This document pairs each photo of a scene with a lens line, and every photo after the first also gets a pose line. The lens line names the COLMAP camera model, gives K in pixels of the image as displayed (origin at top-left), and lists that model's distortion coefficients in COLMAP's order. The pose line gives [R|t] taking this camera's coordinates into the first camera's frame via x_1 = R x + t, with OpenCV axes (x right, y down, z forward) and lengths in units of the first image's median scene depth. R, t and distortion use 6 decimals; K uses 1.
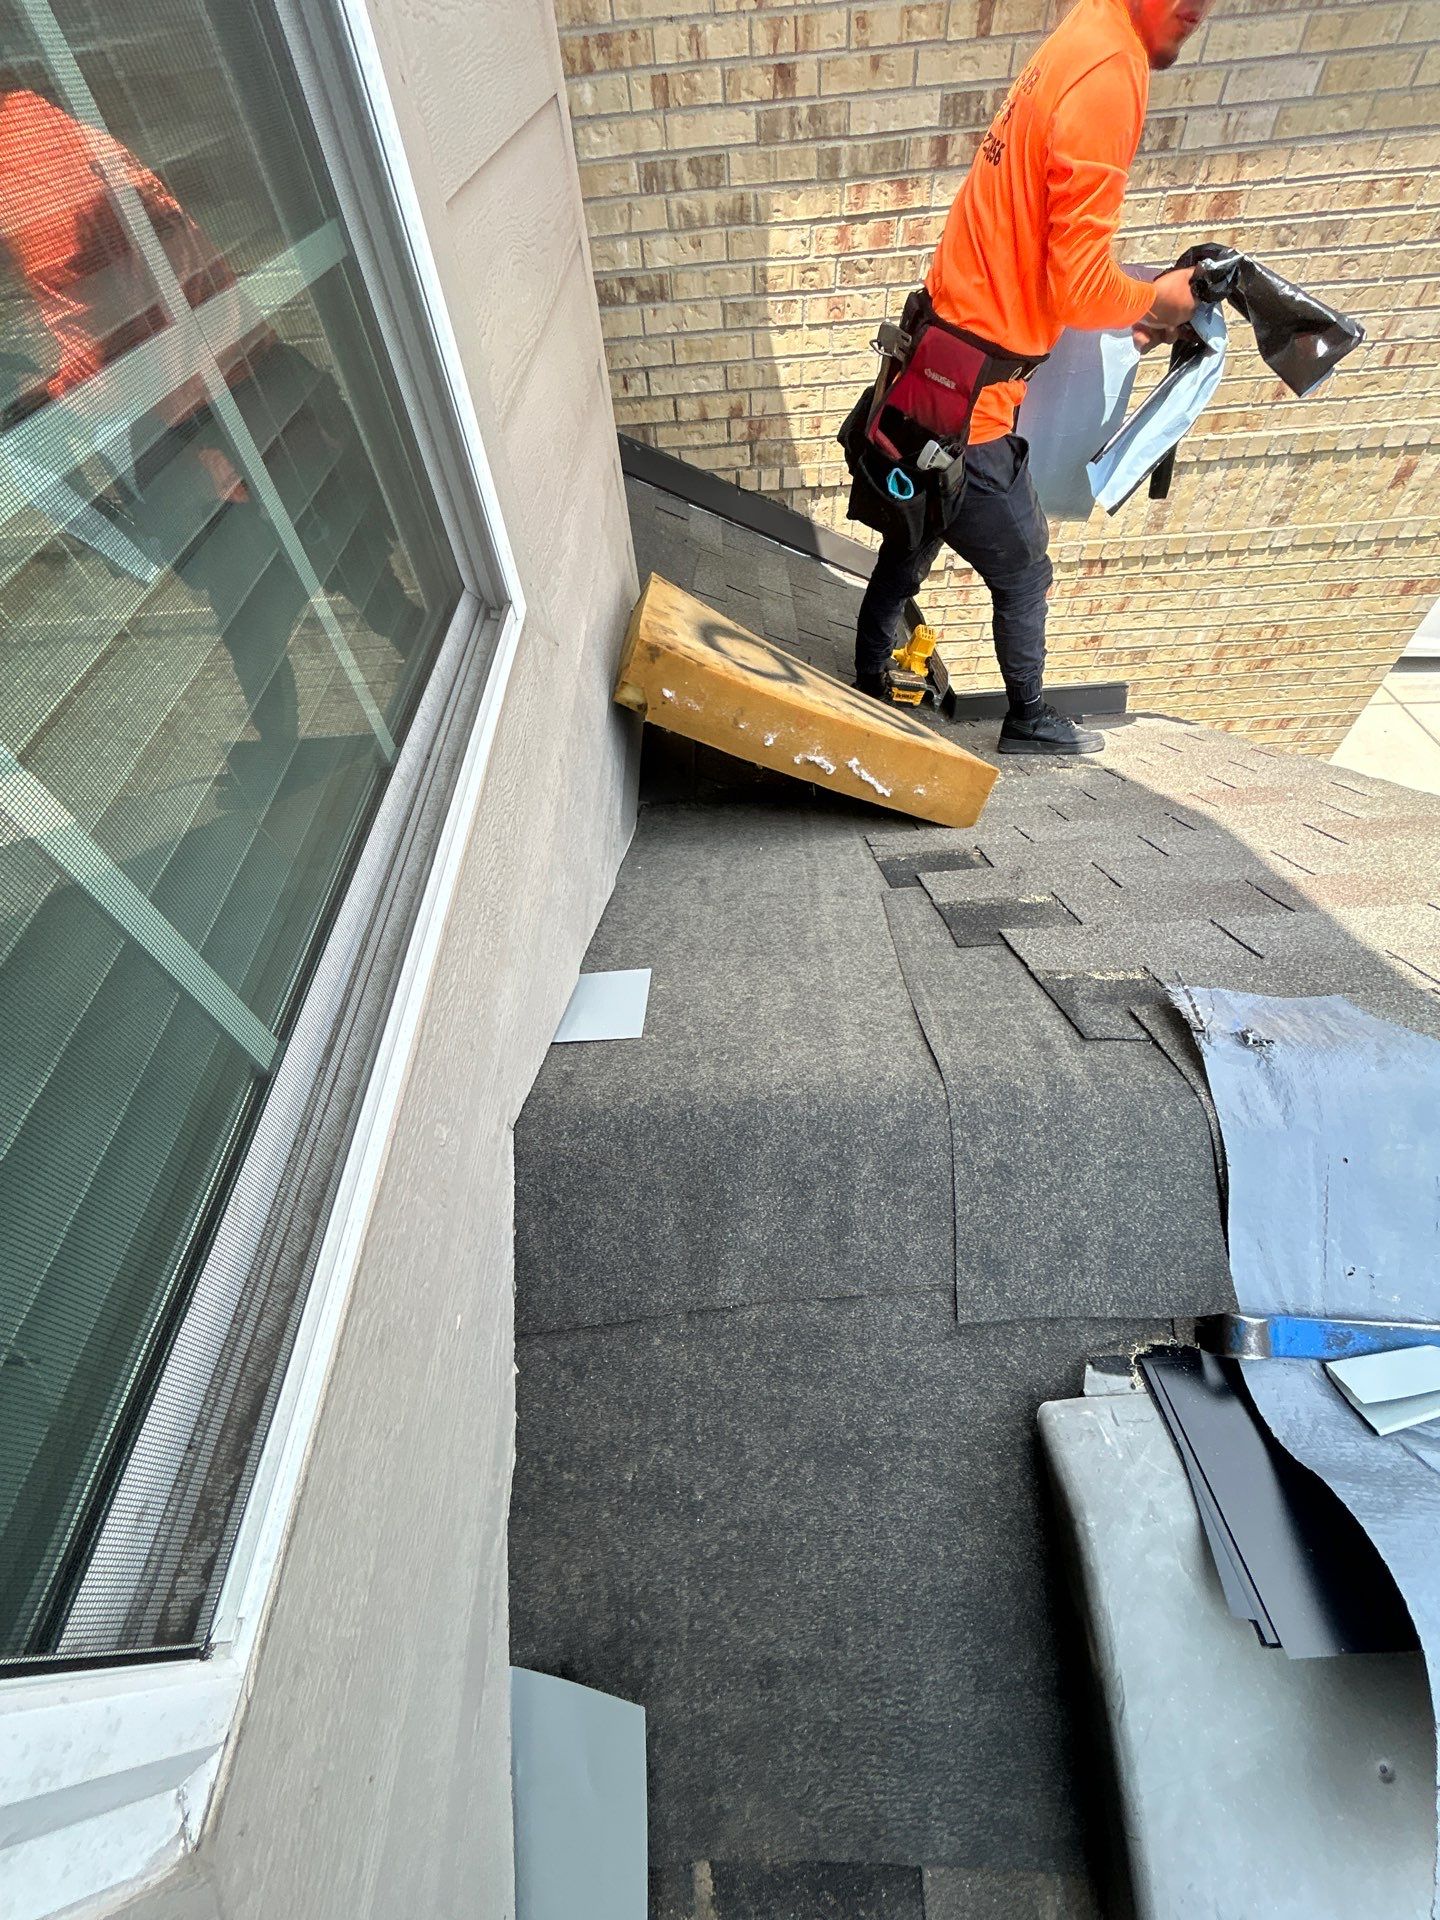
lens RADIAL K [[800.5, 0, 726.2], [0, 800.5, 956.7], [0, 0, 1]] dist [0.002027, -0.000031]
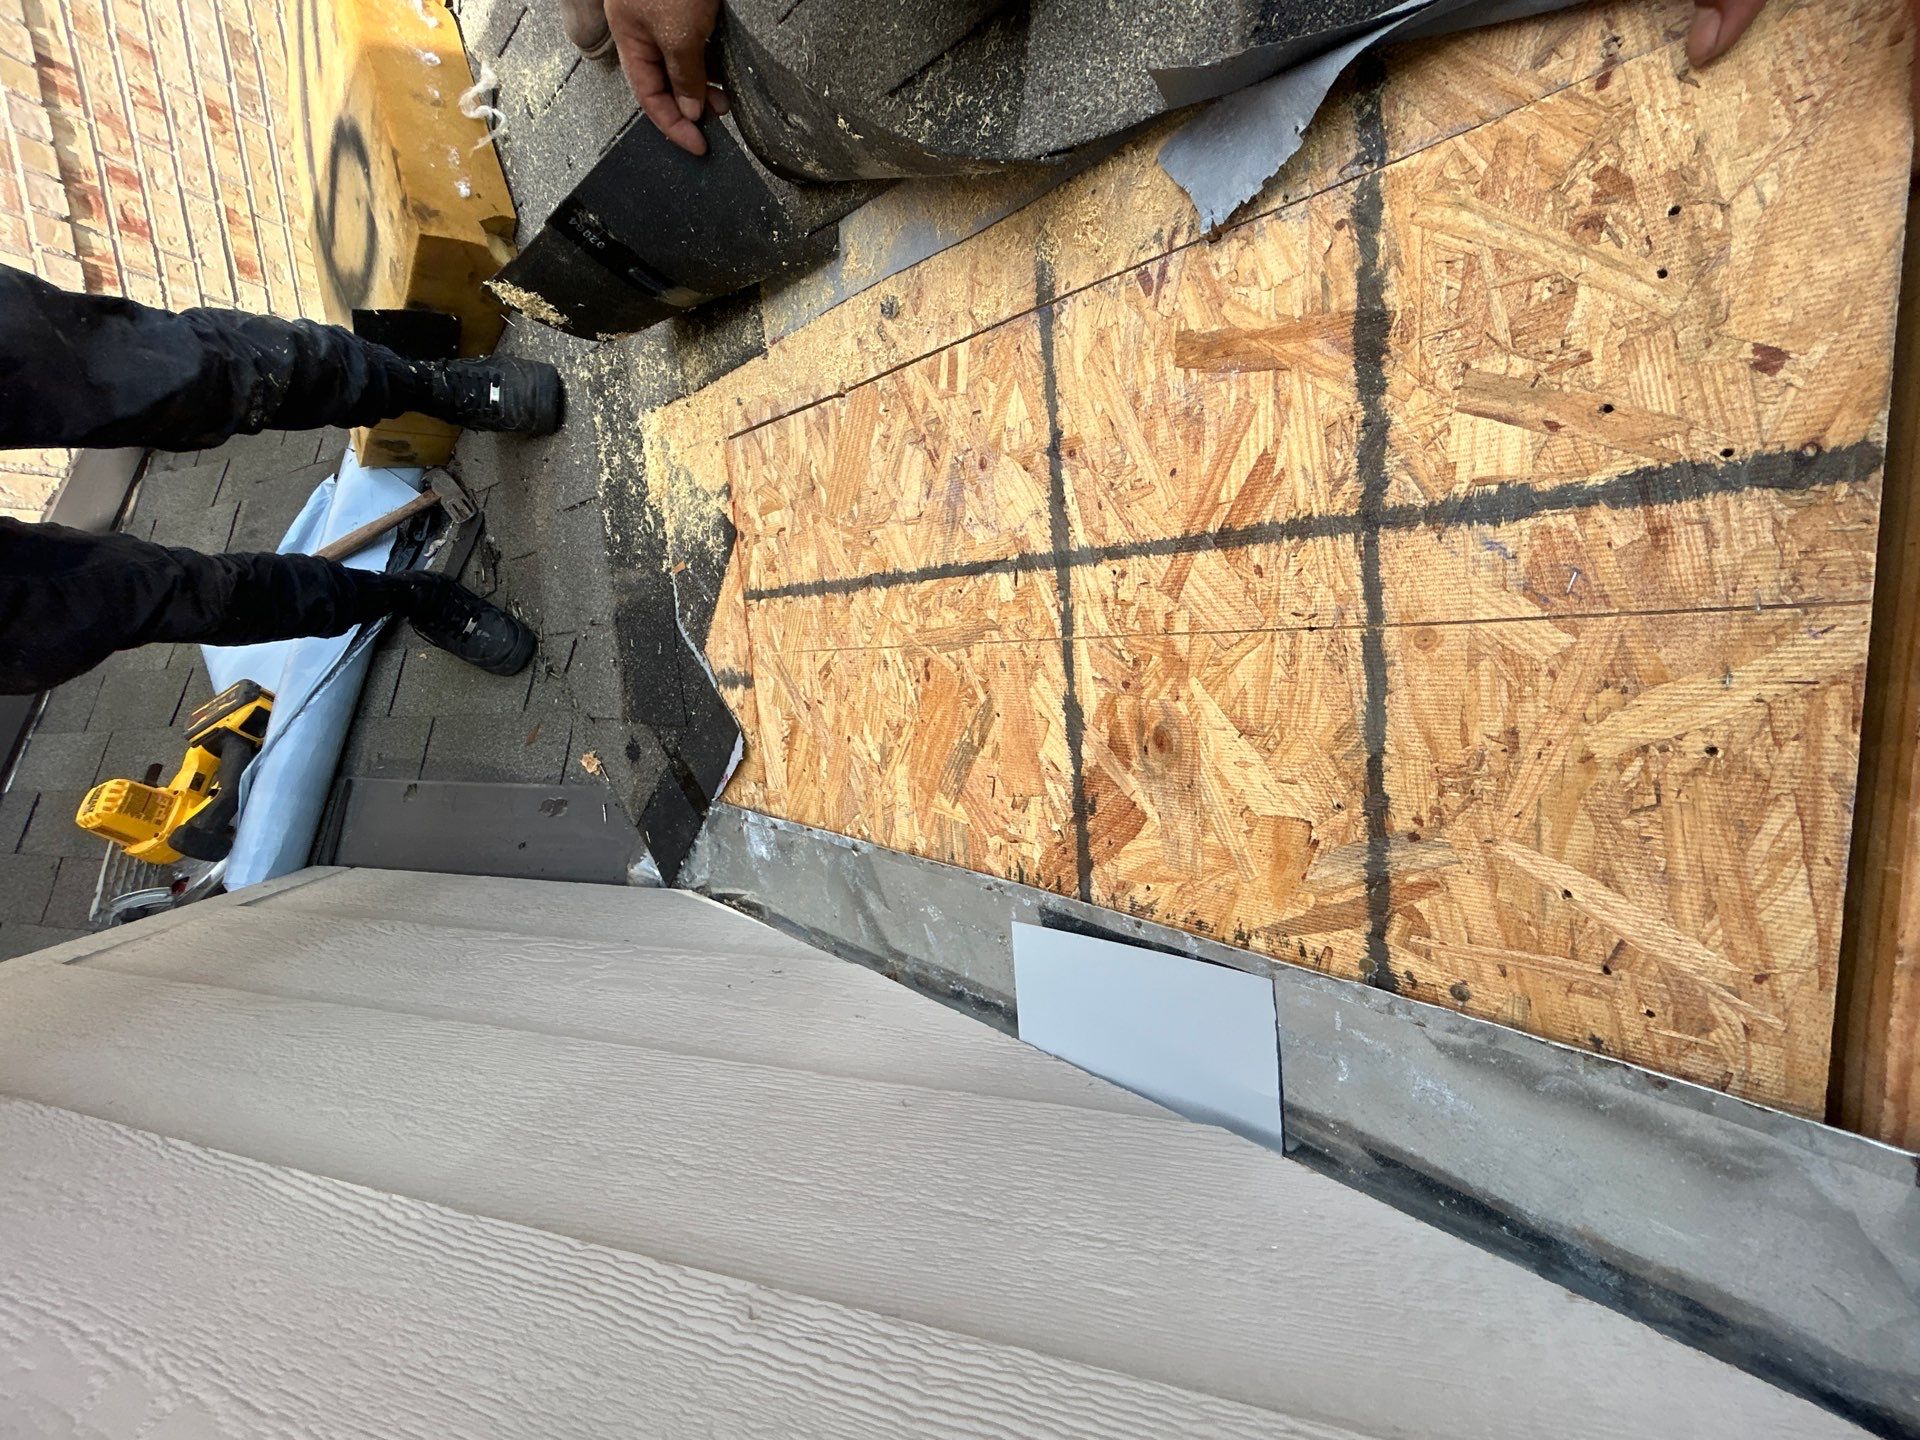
lens RADIAL K [[800.5, 0, 960.3], [0, 800.5, 709.9], [0, 0, 1]] dist [0.002027, -0.000031]
pose [[-0.035180, -0.995726, -0.085395, 0.049545], [0.944494, -0.061055, 0.322806, -0.119913], [-0.326640, -0.069299, 0.942605, 0.295220]]
